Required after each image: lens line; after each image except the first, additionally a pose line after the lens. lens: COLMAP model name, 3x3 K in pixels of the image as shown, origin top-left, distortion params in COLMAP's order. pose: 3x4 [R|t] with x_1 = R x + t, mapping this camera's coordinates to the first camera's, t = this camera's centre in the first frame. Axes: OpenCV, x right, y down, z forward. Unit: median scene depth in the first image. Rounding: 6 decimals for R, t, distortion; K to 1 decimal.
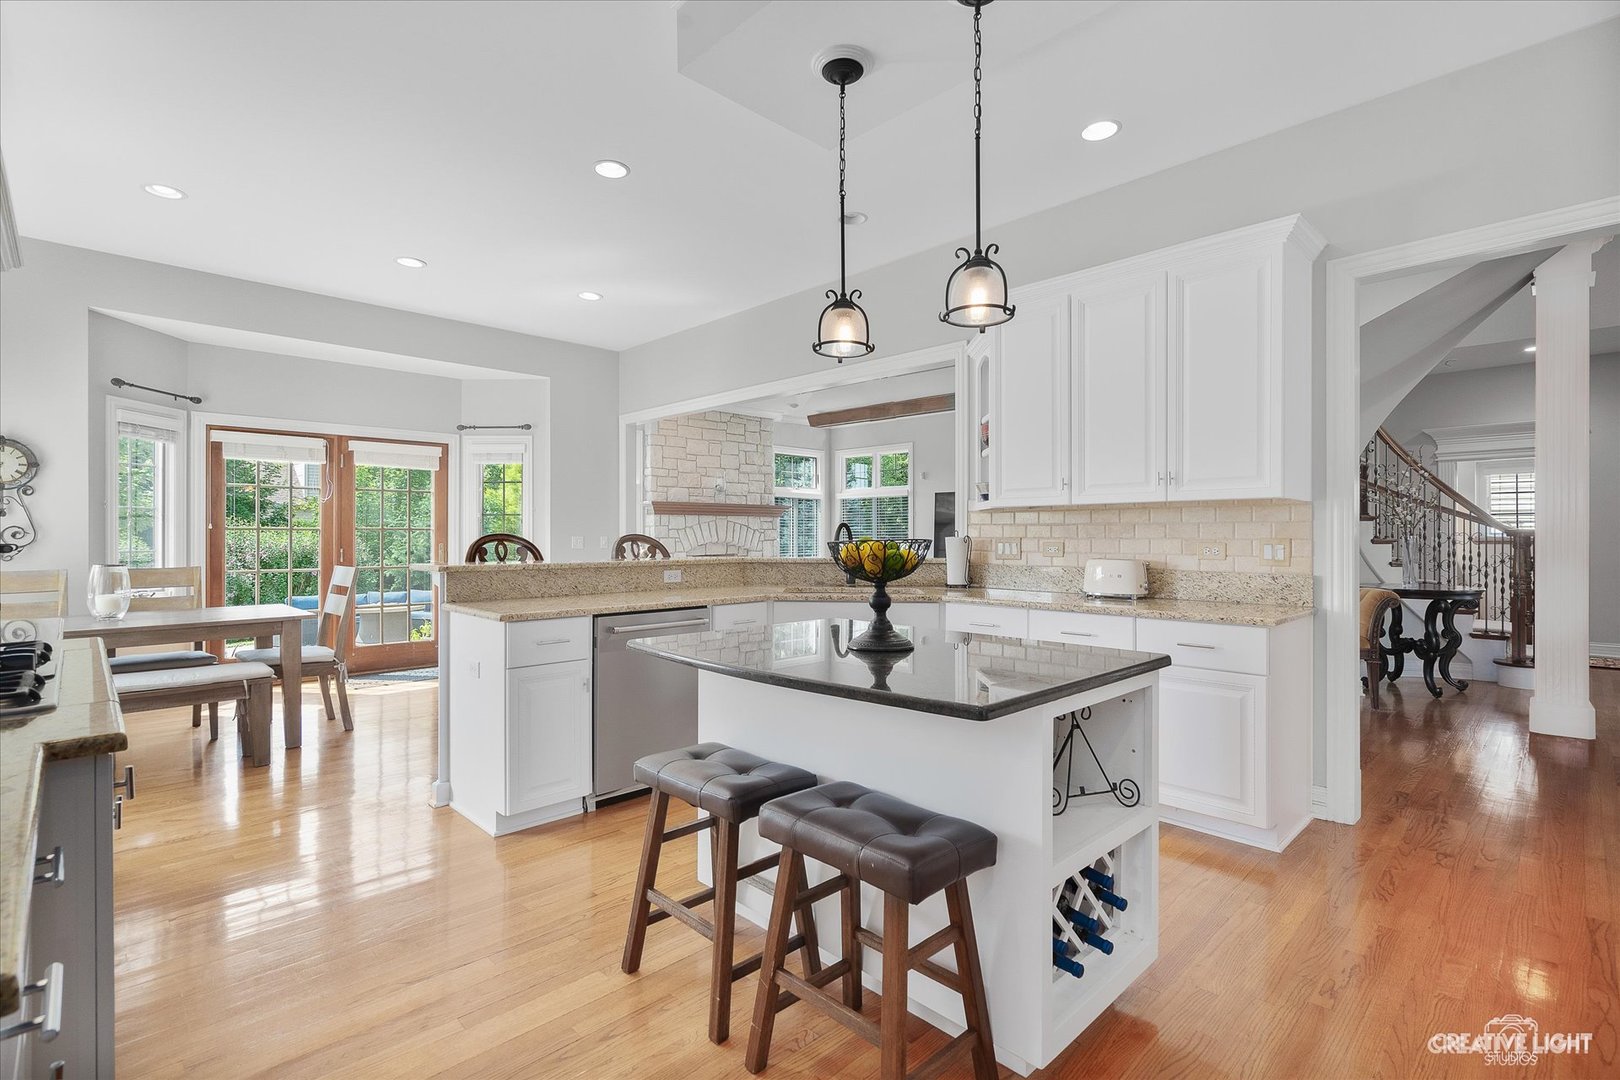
lens RADIAL K [[751.6, 0, 810.0], [0, 751.6, 540.0], [0, 0, 1]] dist [-0.000811, -0.000056]
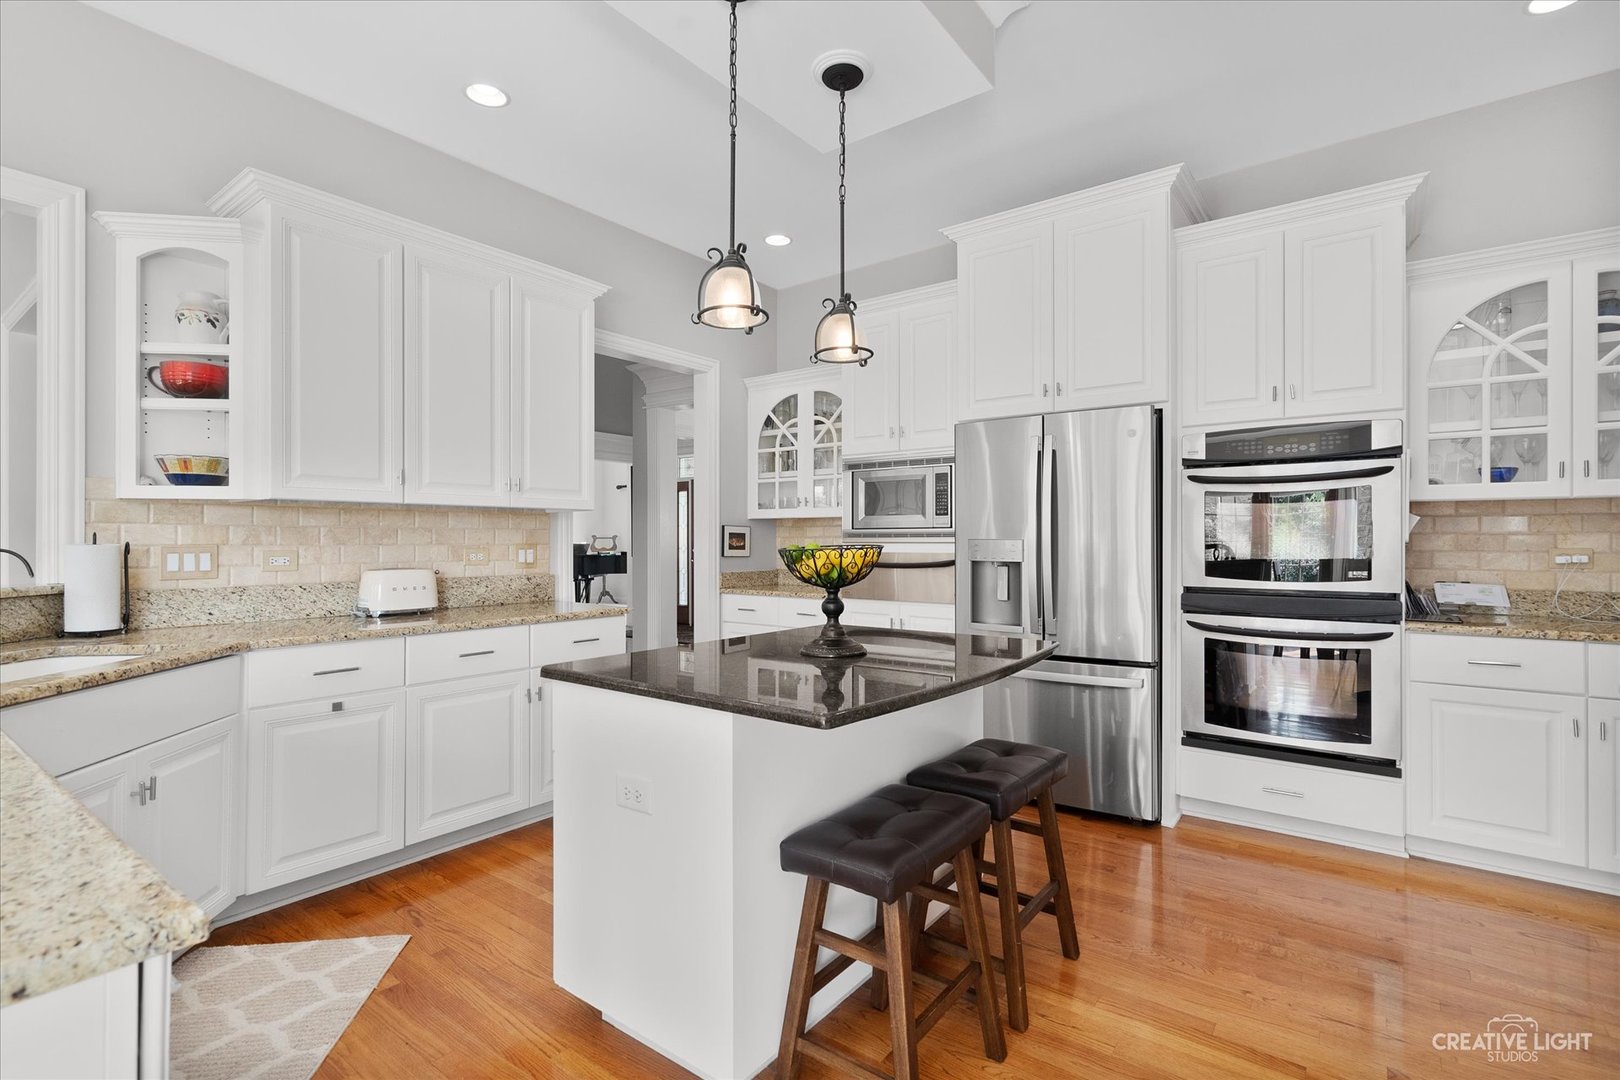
lens RADIAL K [[763.0, 0, 811.9], [0, 763.0, 563.6], [0, 0, 1]] dist [0.000748, 0.000108]
pose [[-0.156470, -0.030448, 0.987213, -0.571939], [0.005503, 0.999482, 0.031699, -0.006233], [-0.987667, 0.010393, -0.156221, 0.748693]]
